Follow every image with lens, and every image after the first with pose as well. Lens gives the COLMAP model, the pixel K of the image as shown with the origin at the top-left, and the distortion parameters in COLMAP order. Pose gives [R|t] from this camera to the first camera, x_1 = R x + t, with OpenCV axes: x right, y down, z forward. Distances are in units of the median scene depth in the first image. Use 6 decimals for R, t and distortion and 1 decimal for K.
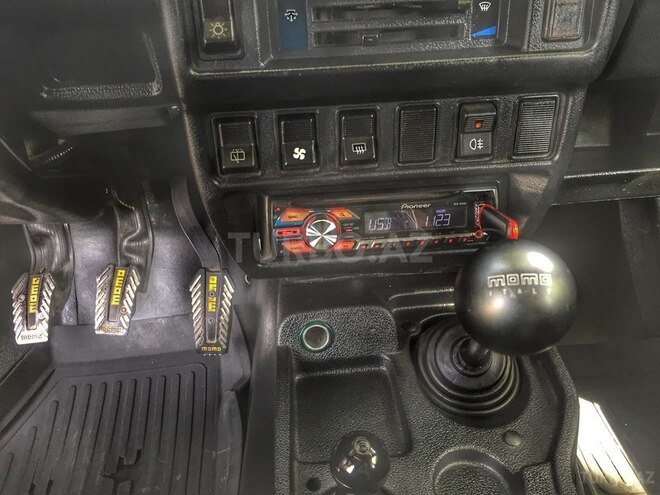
lens RADIAL K [[557.3, 0, 330.5], [0, 557.3, 248.4], [0, 0, 1]] dist [0.009937, 0.004070]
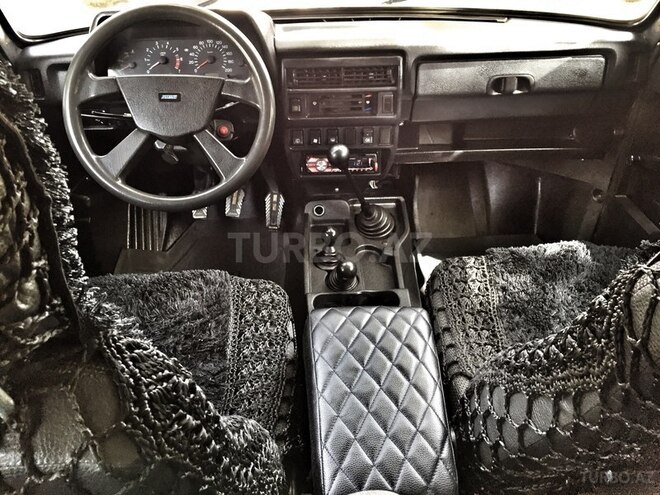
lens RADIAL K [[557.3, 0, 329.5], [0, 557.3, 246.7], [0, 0, 1]] dist [0.009937, 0.004070]
pose [[0.999115, 0.036689, -0.020587, 0.069289], [-0.036504, 0.999290, 0.009286, 0.242461], [0.020913, -0.008526, 0.999745, -1.332469]]
